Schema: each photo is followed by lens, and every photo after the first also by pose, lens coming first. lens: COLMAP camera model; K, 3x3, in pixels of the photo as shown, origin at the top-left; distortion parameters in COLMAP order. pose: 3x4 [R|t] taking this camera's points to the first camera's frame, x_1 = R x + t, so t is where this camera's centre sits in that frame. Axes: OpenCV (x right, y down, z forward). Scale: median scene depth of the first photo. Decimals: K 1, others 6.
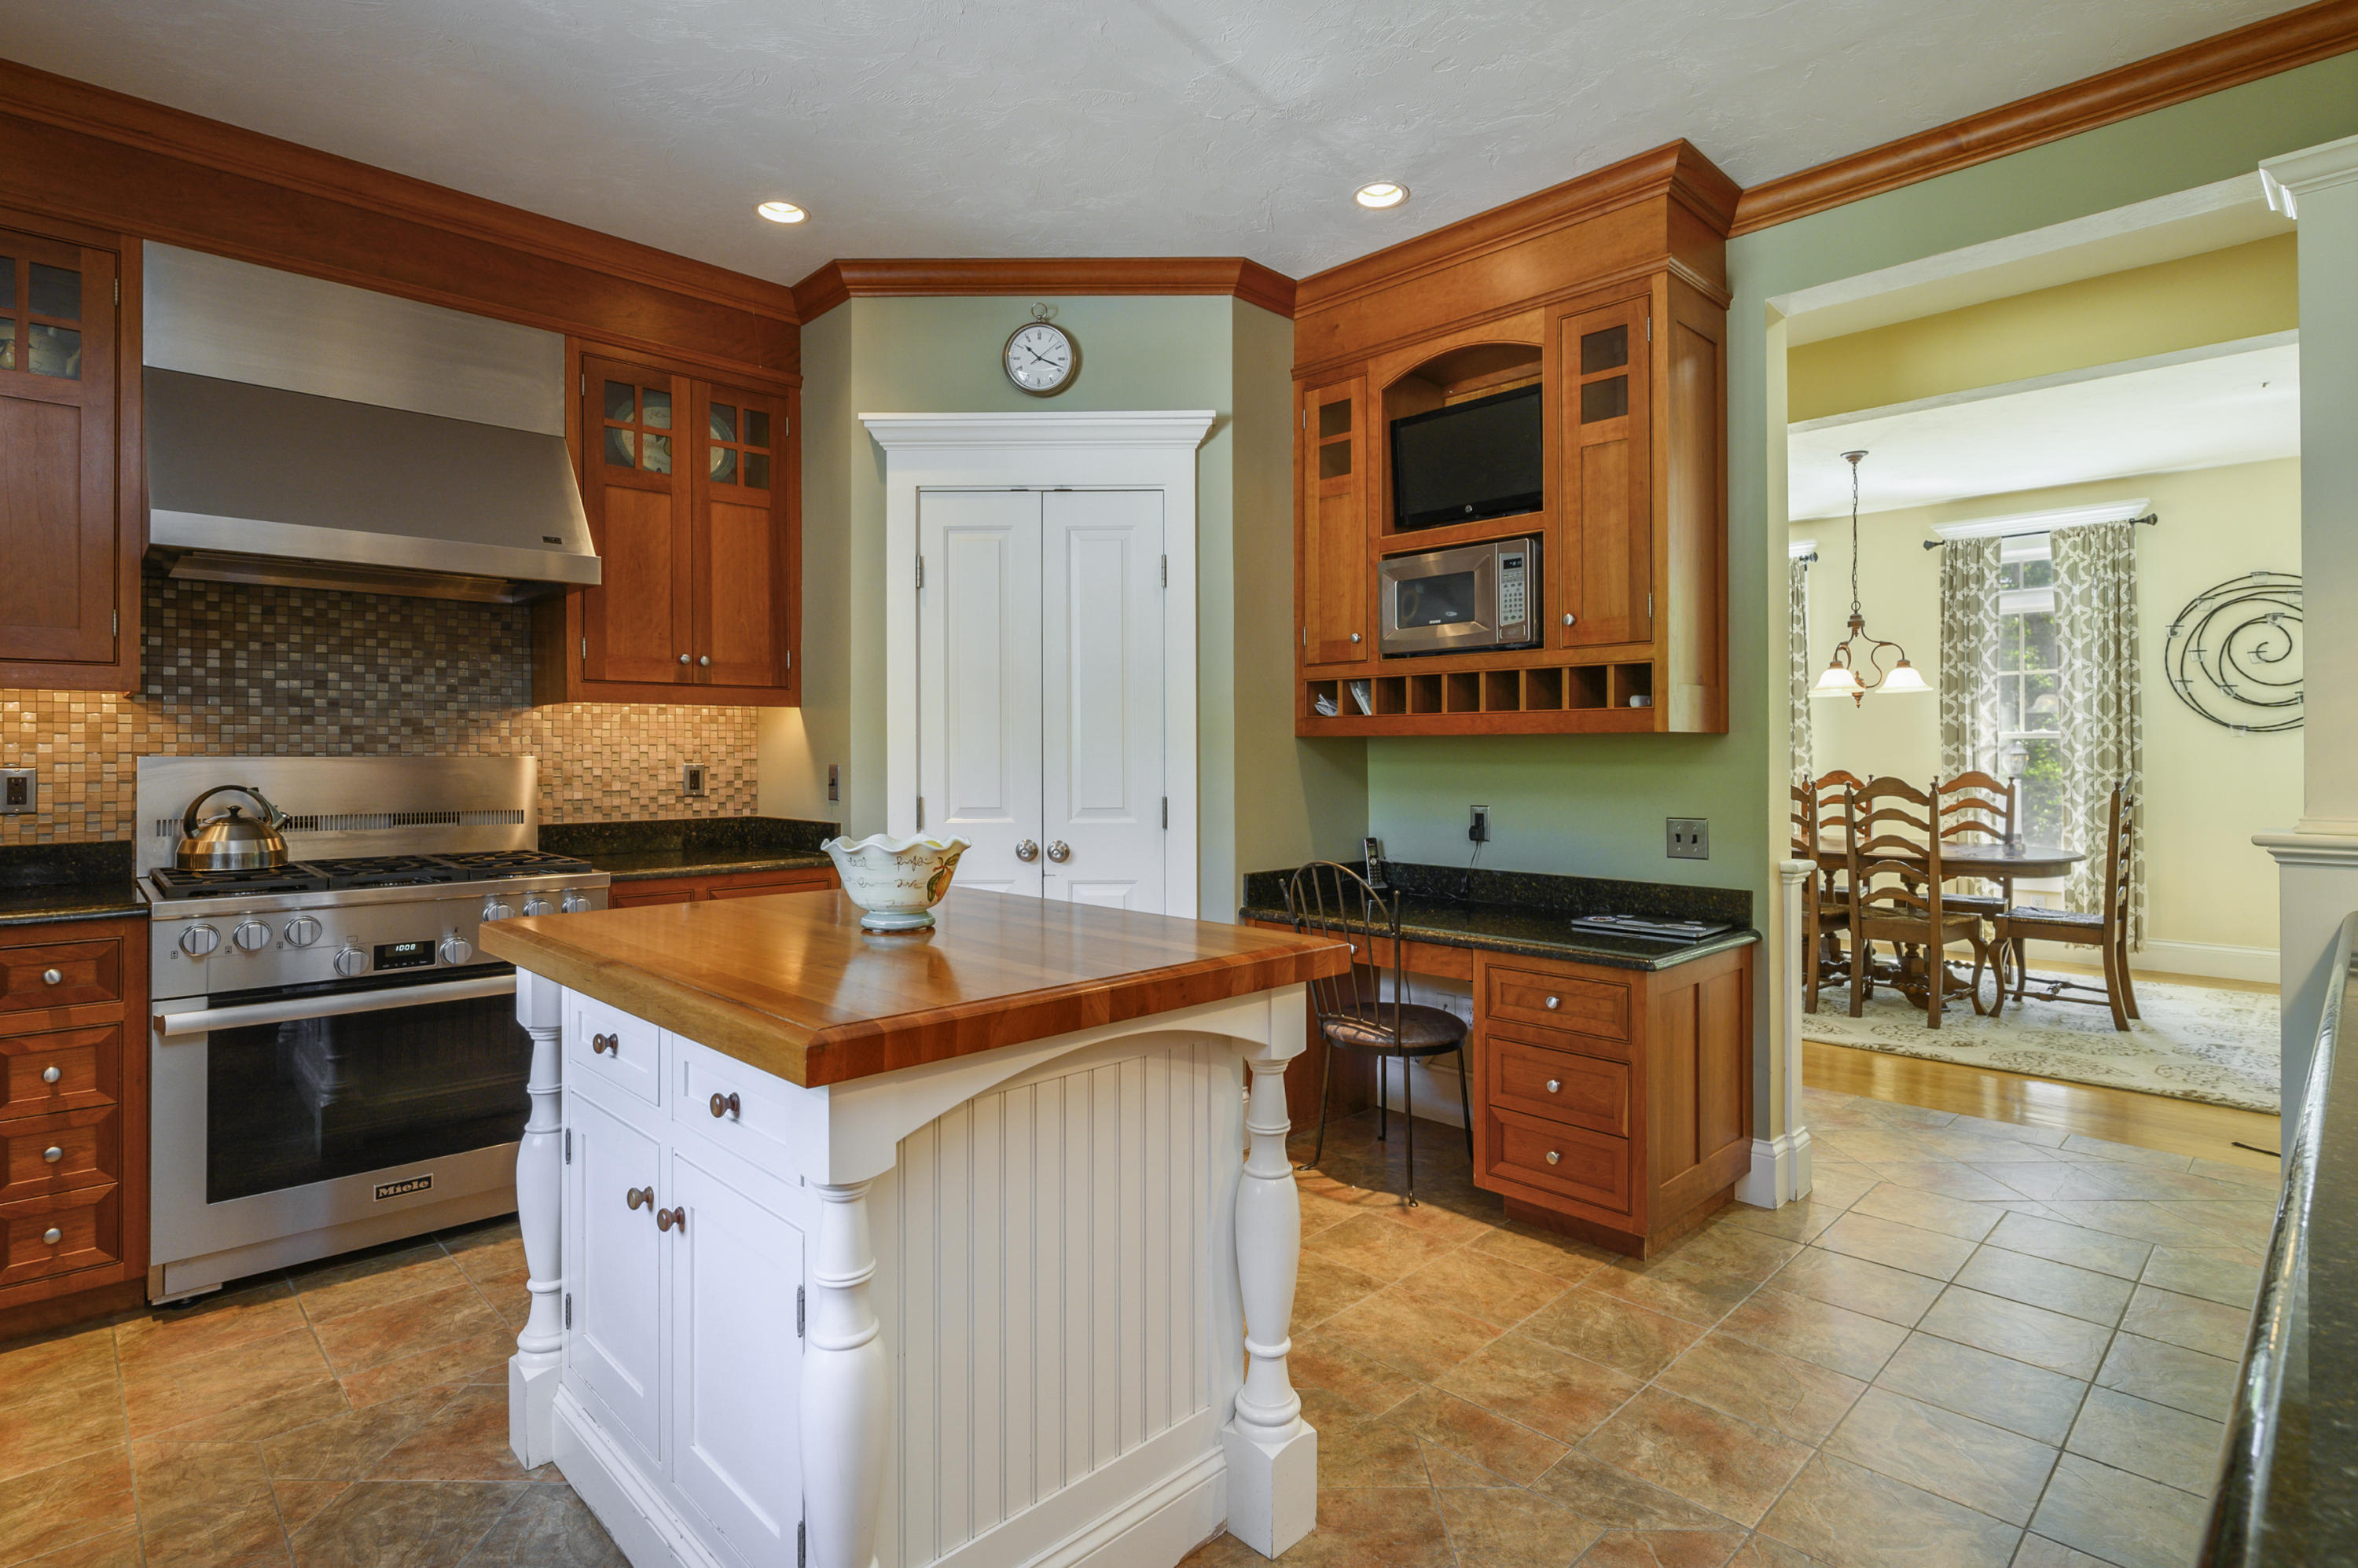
lens RADIAL K [[1168.6, 0, 1187.7], [0, 1168.6, 746.3], [0, 0, 1]] dist [-0.006699, 0.001744]
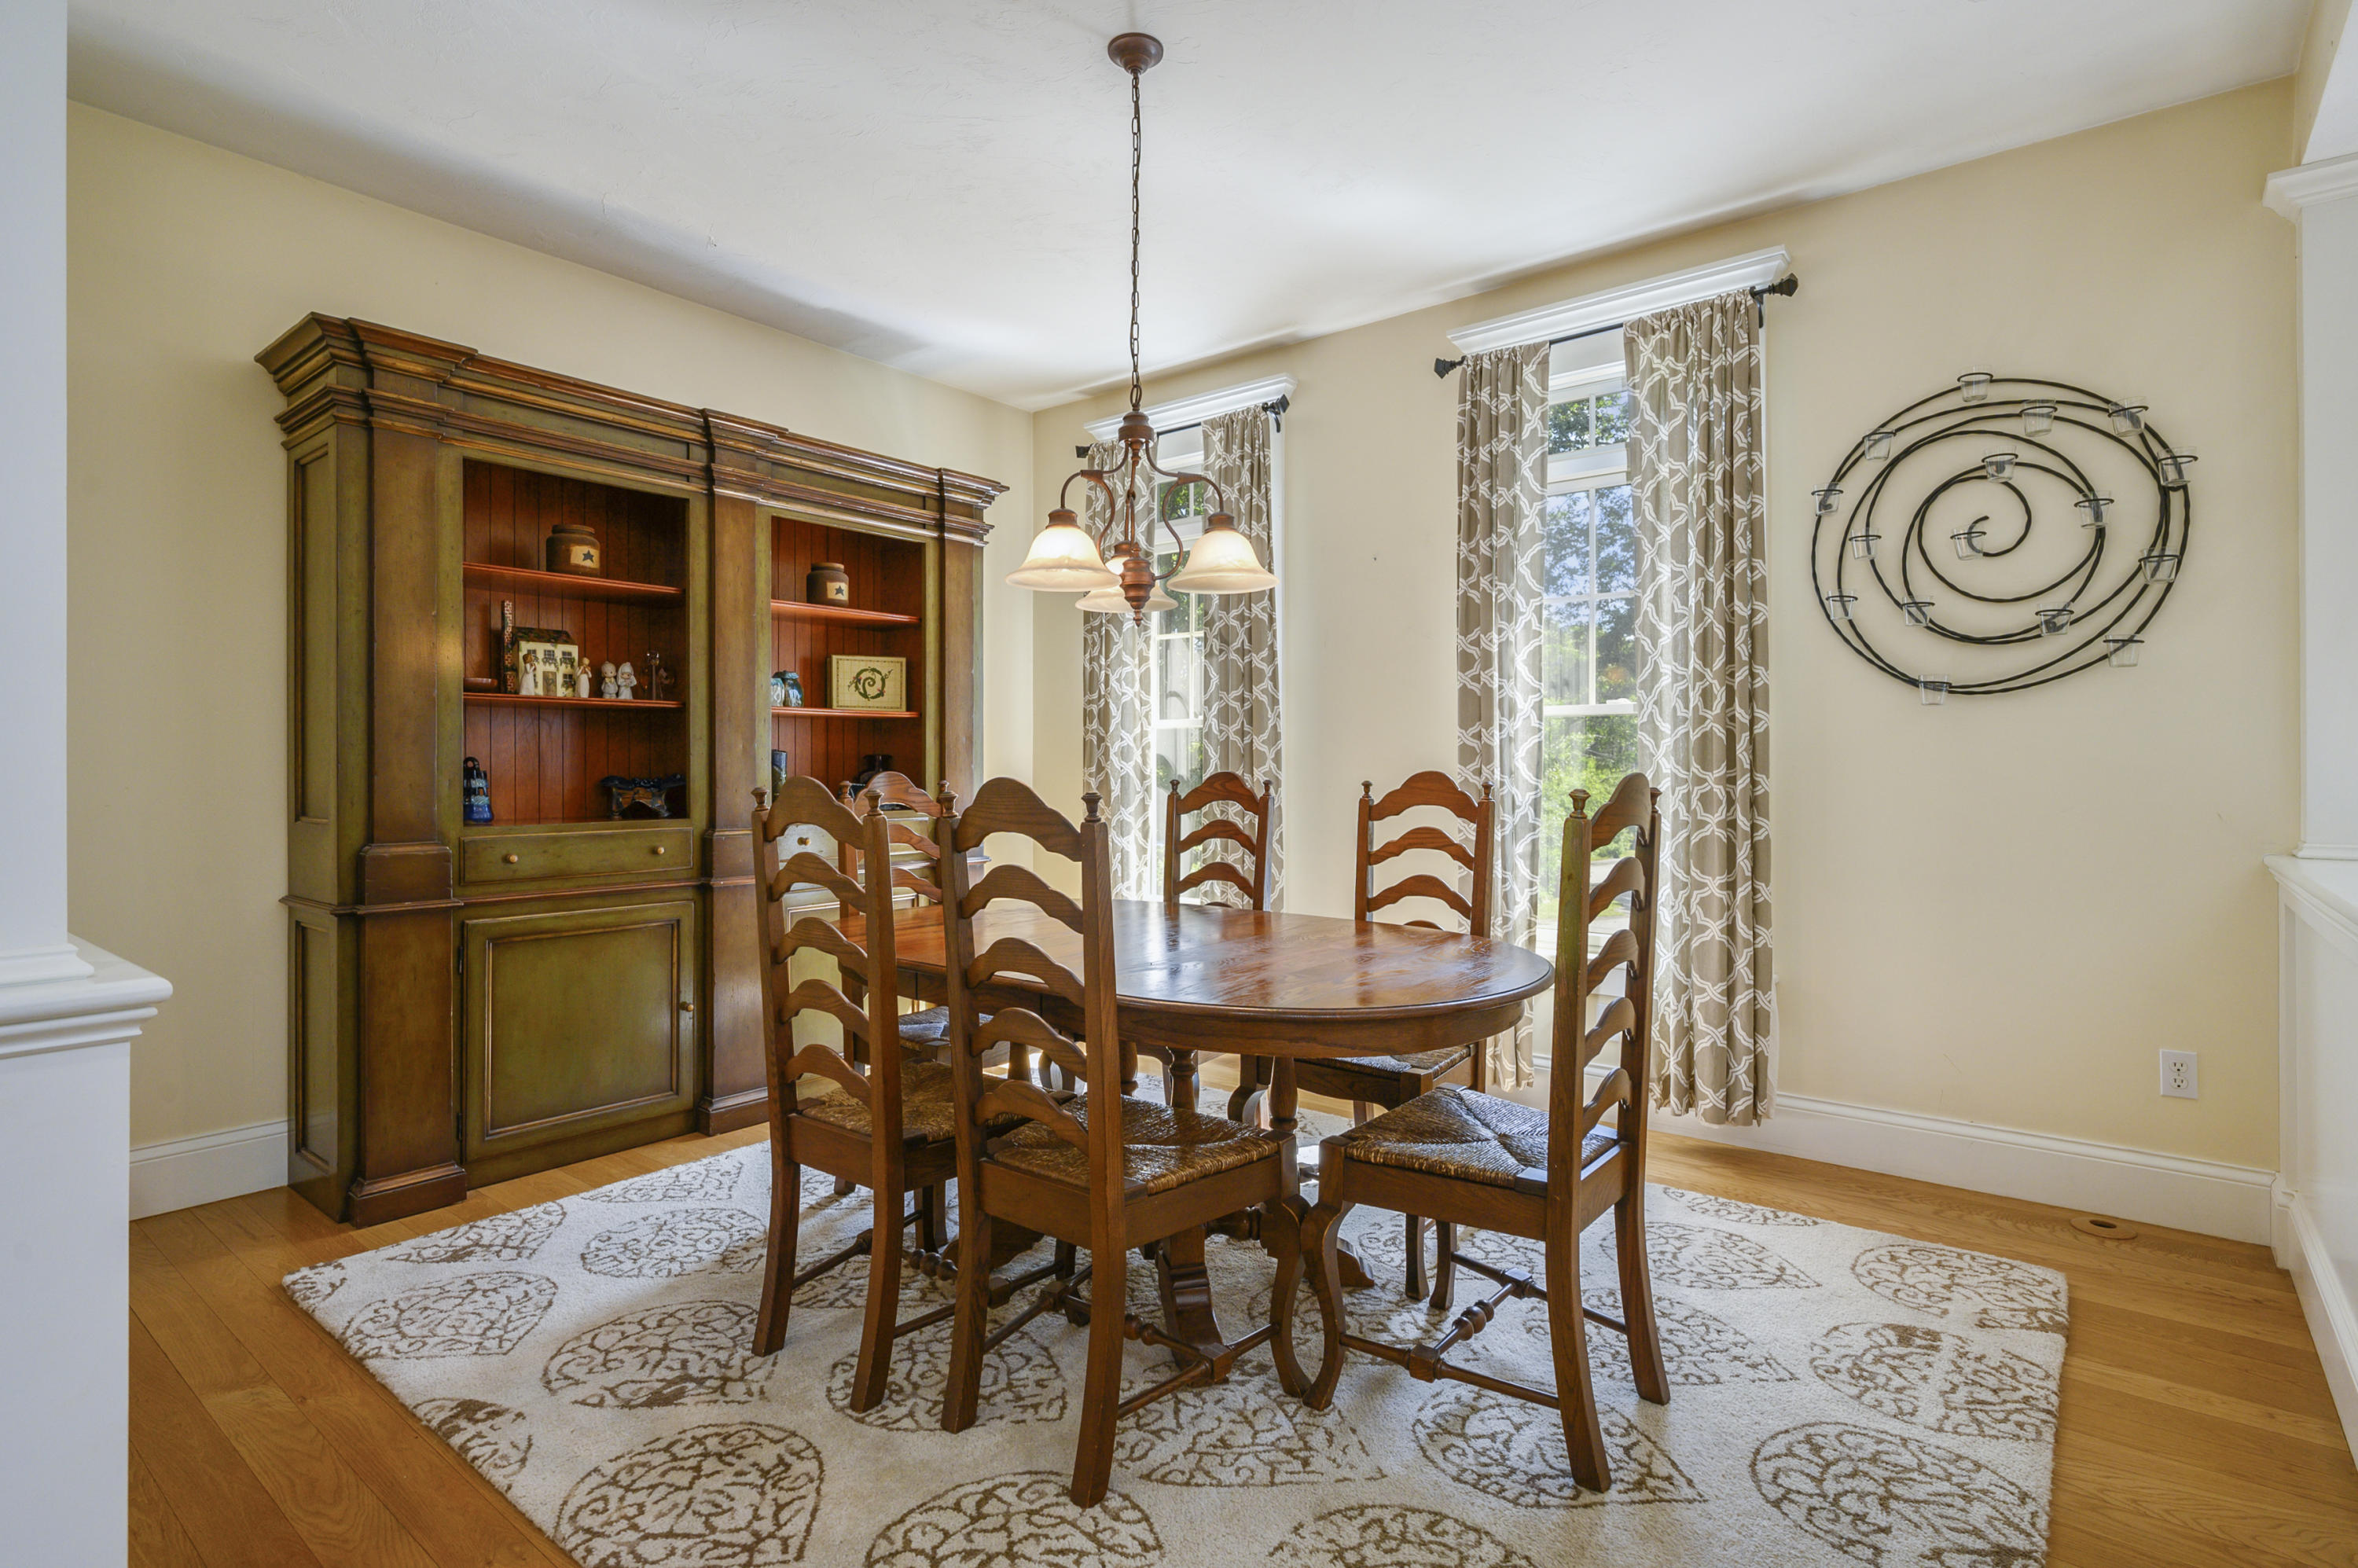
lens RADIAL K [[1168.6, 0, 1180.3], [0, 1168.6, 771.1], [0, 0, 1]] dist [-0.006699, 0.001744]
pose [[0.992073, 0.002255, 0.125646, 0.487417], [-0.003051, 0.999976, 0.006143, 0.017550], [-0.125629, -0.006478, 0.992056, 0.510362]]
